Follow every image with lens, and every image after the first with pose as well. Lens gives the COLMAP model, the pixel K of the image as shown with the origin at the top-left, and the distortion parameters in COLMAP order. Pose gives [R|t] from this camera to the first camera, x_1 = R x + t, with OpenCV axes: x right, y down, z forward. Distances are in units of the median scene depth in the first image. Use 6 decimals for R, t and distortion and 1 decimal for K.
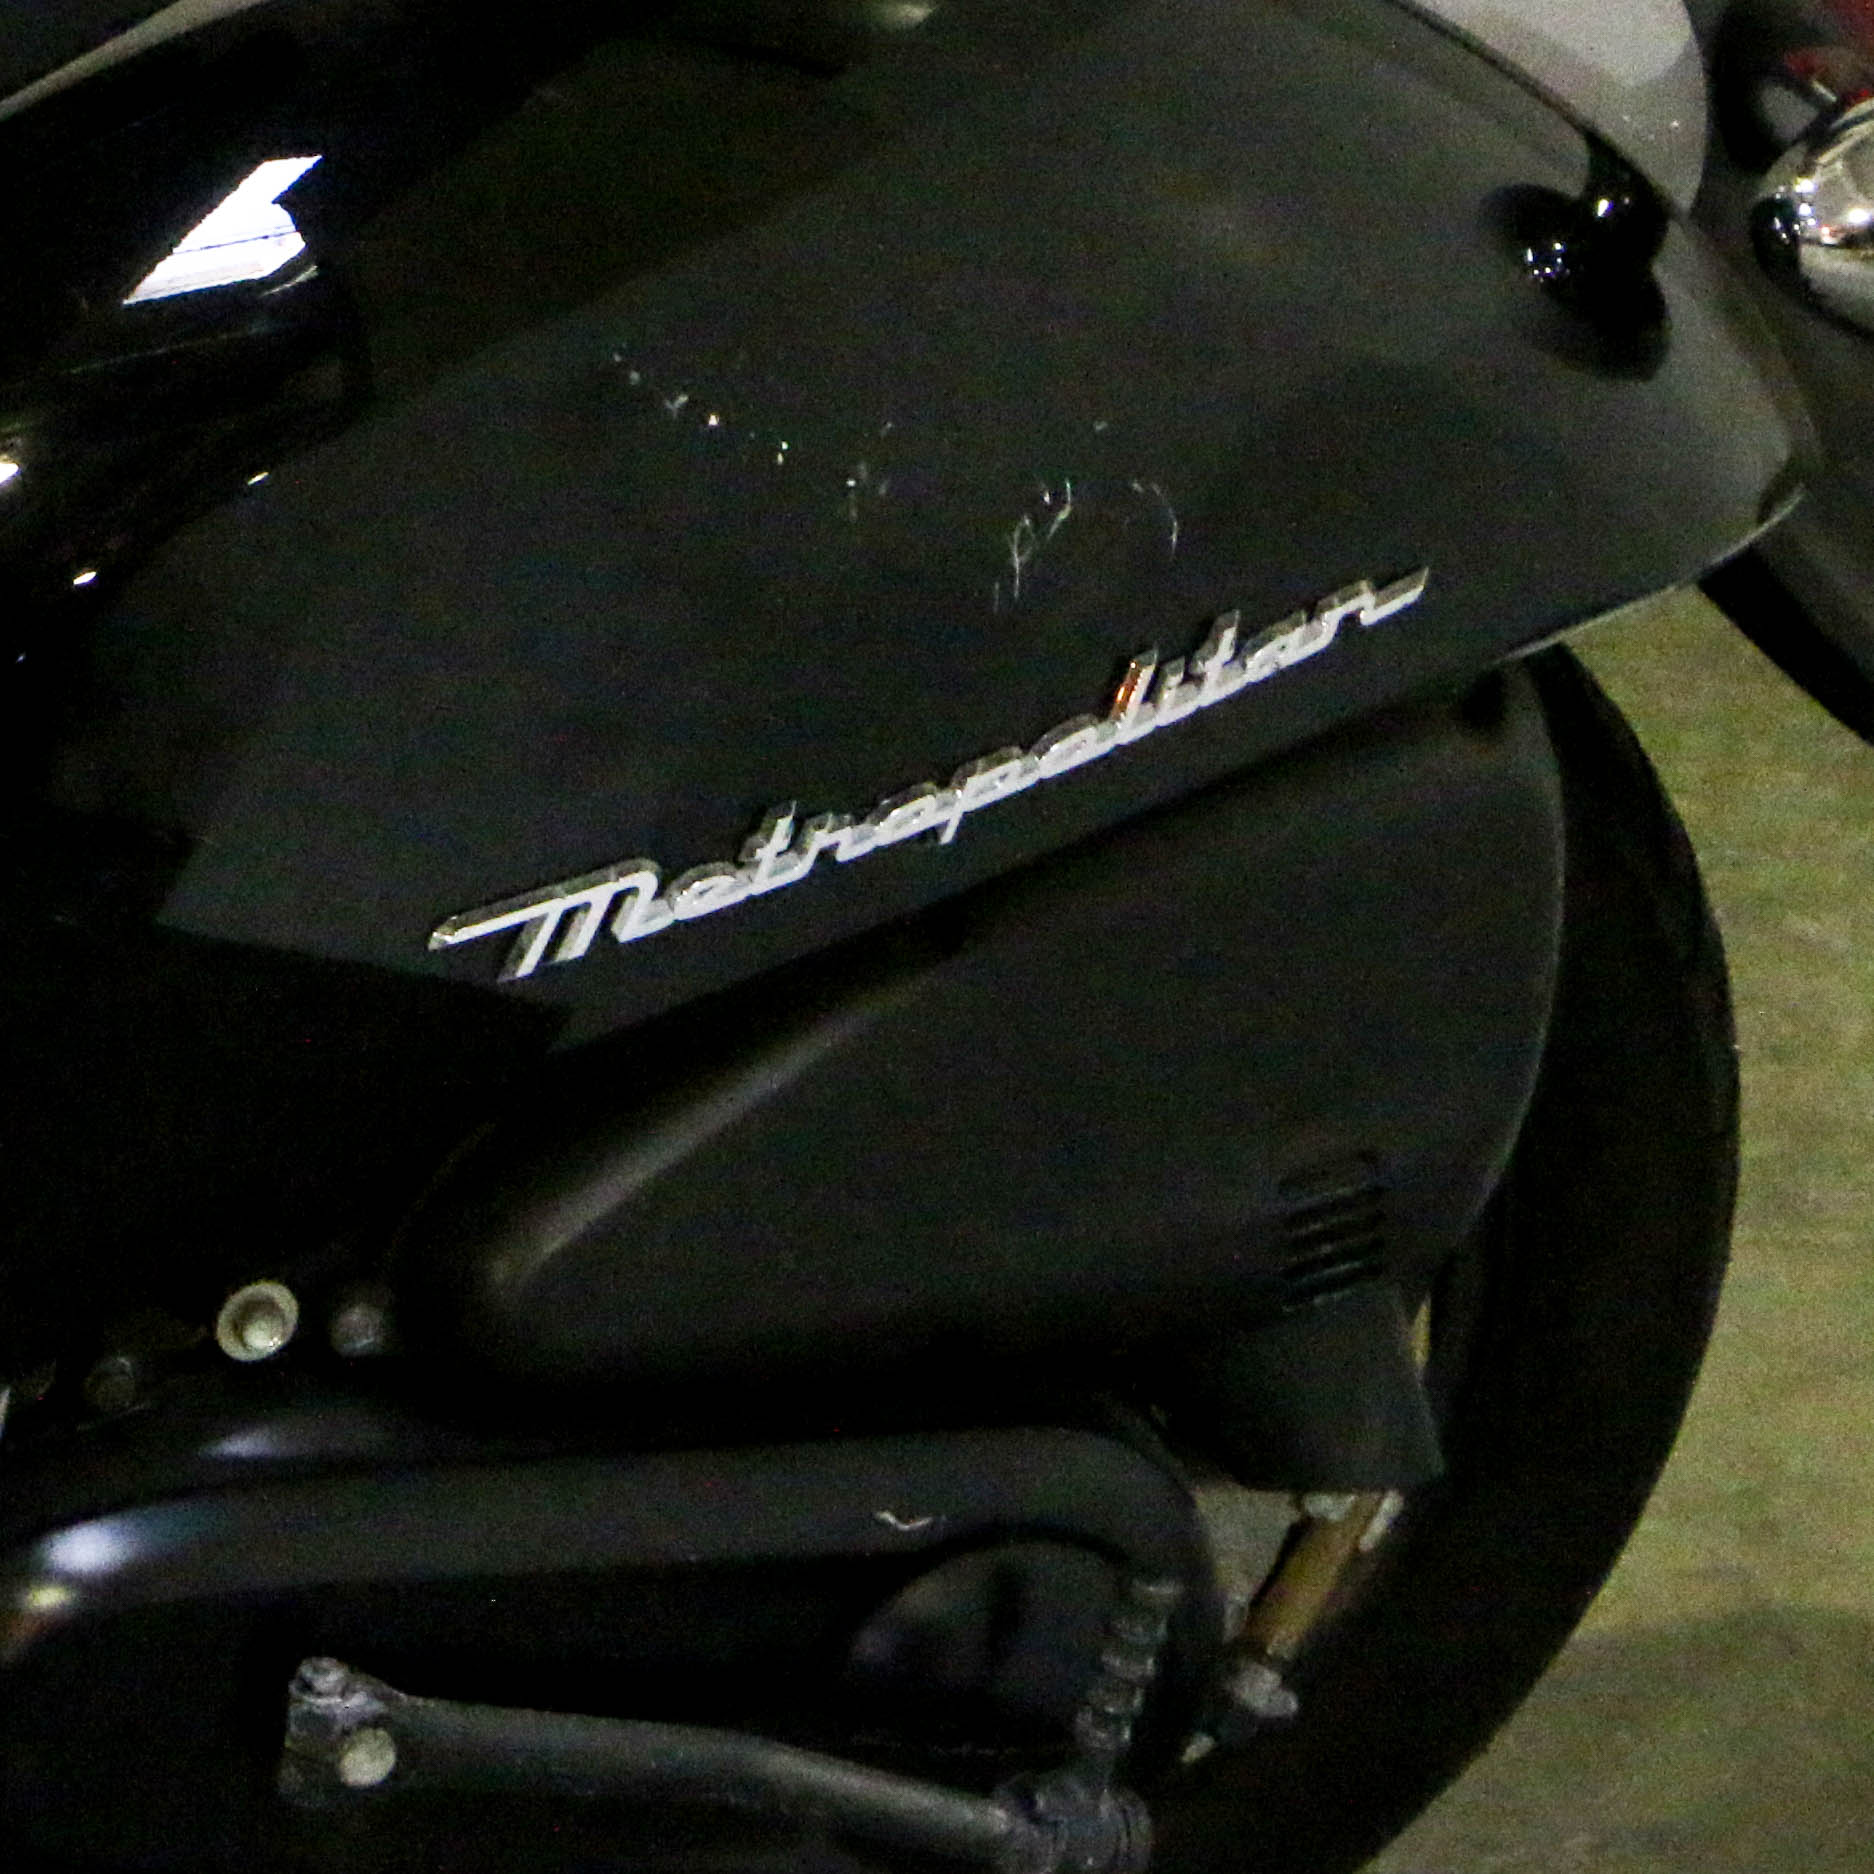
lens RADIAL K [[5470.4, 0, 937.3], [0, 5470.4, 937.0], [0, 0, 1]] dist [0.393058, 0.000000]
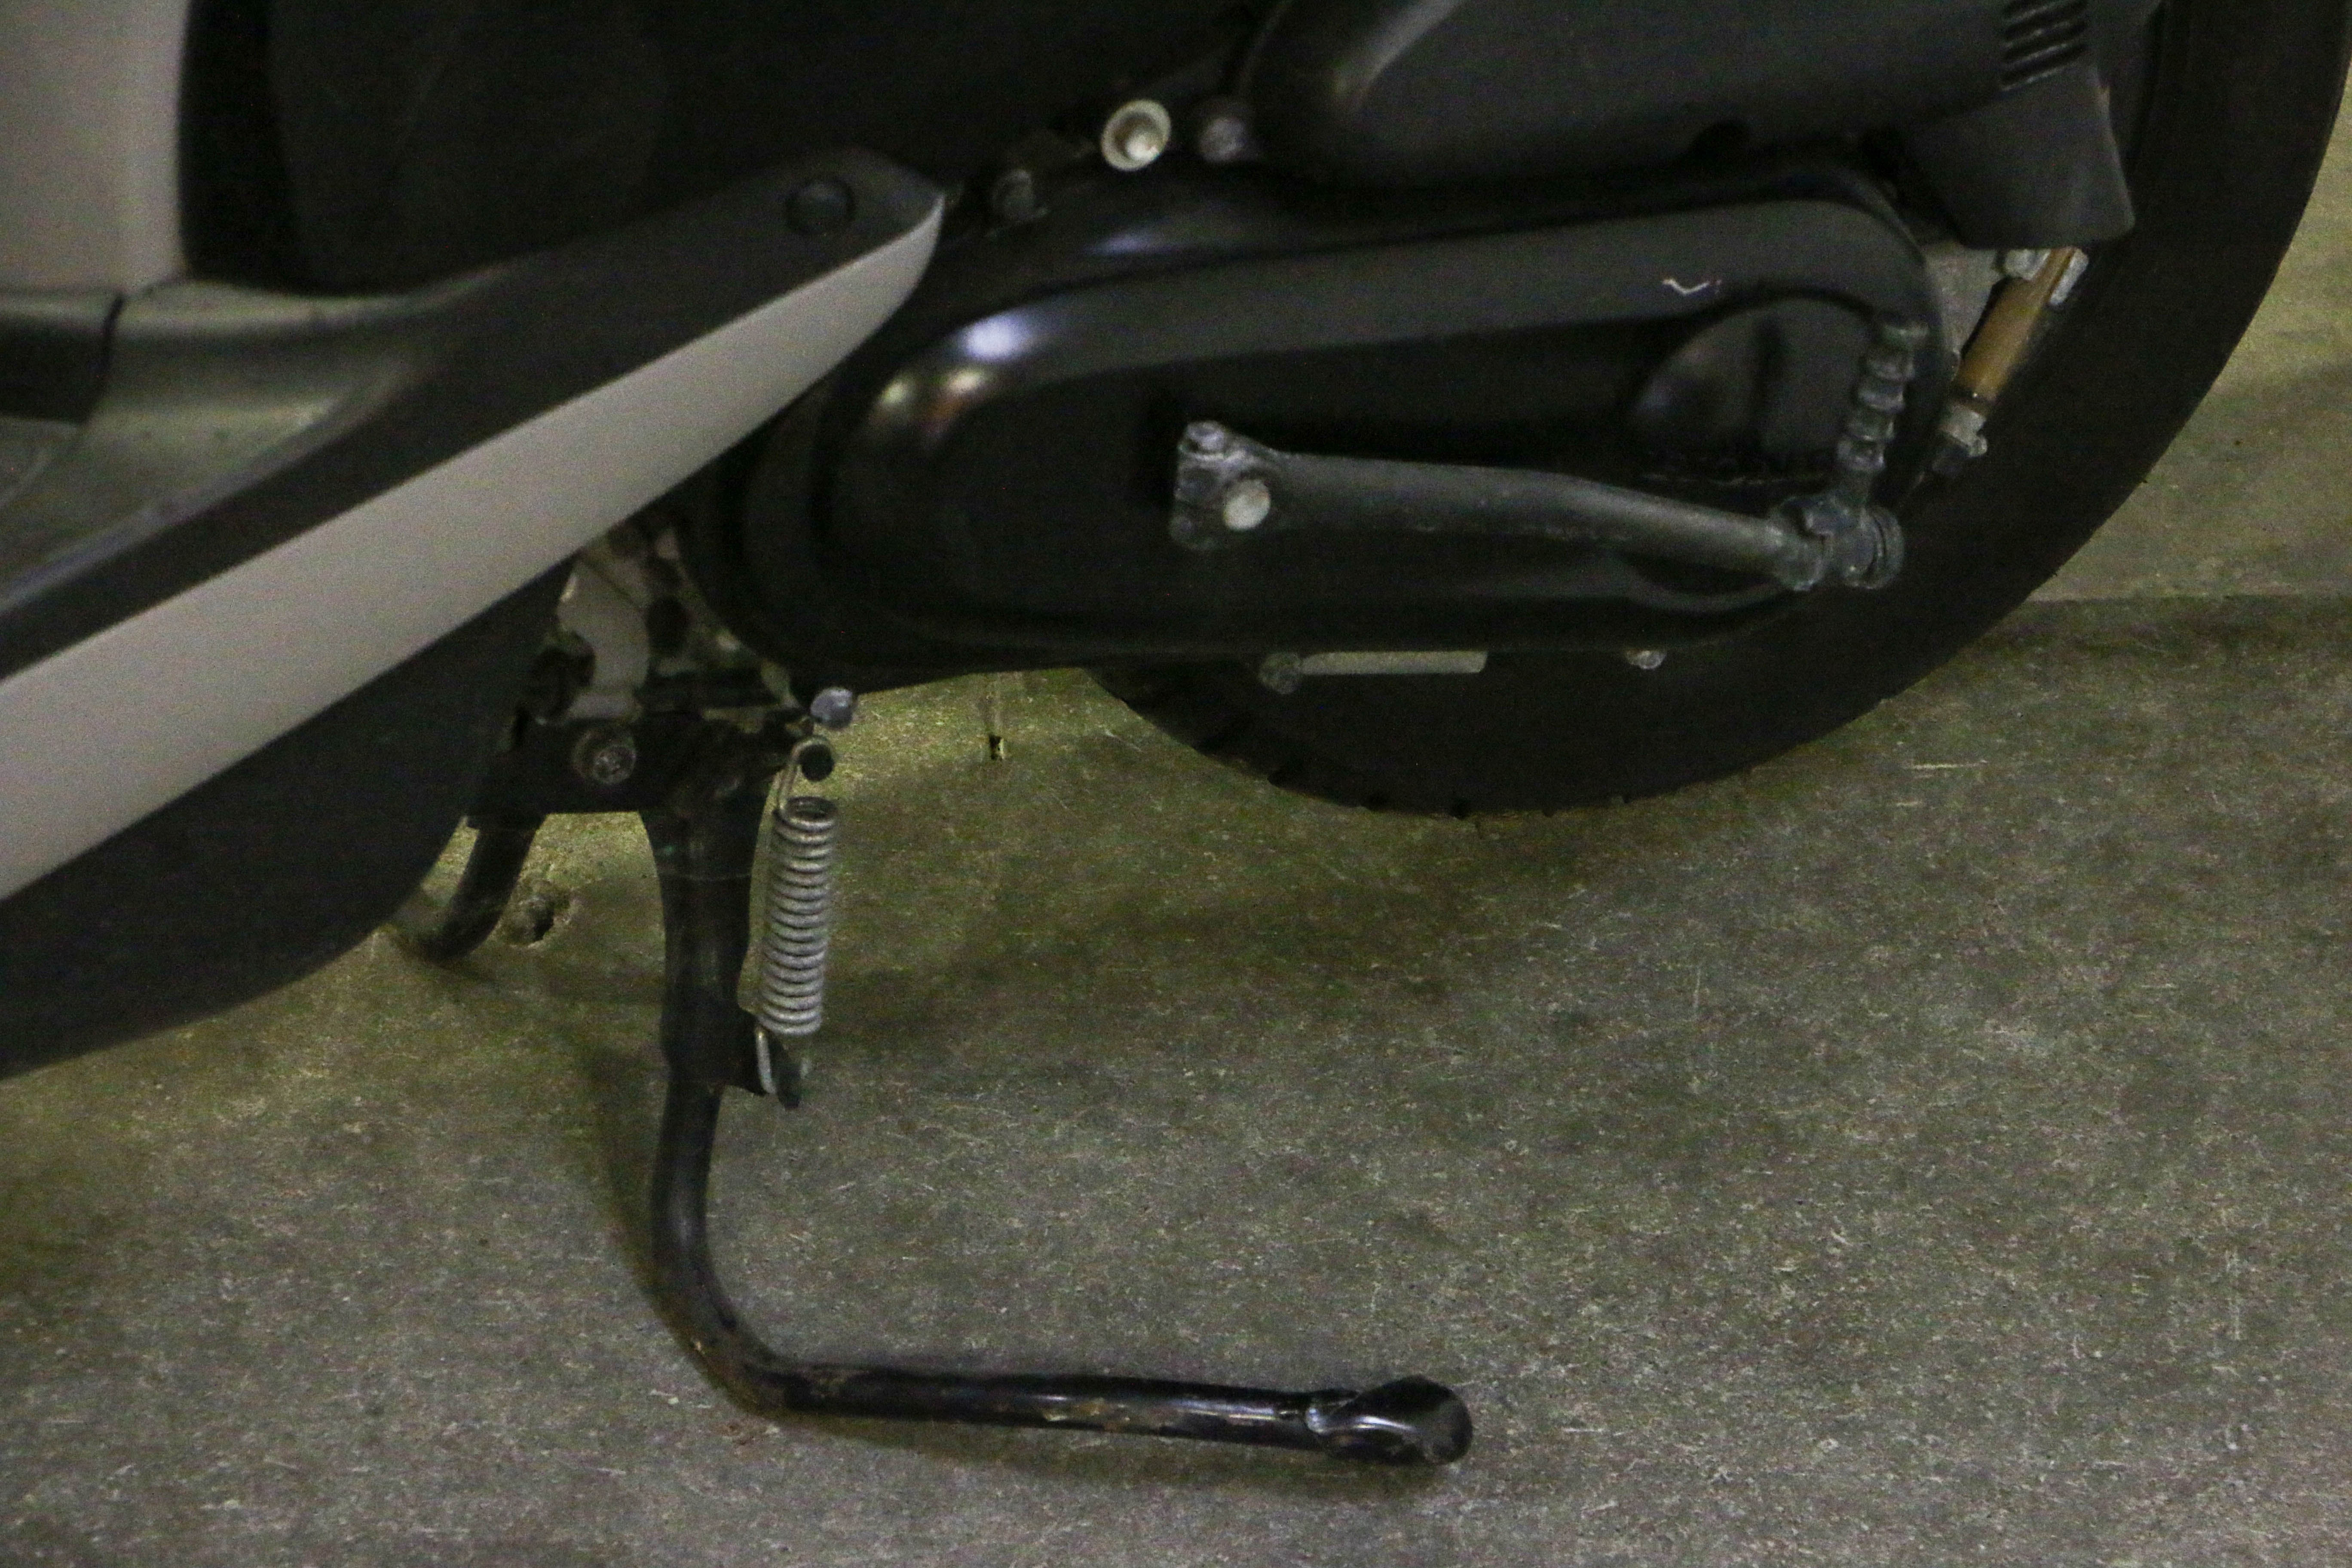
lens RADIAL K [[9518.0, 0, 1175.9], [0, 9518.0, 784.1], [0, 0, 1]] dist [-0.140602, 0.000000]
pose [[0.993293, -0.055220, 0.101581, -0.320606], [0.044624, 0.993599, 0.103777, -0.001610], [-0.106662, -0.098548, 0.989400, -0.971507]]
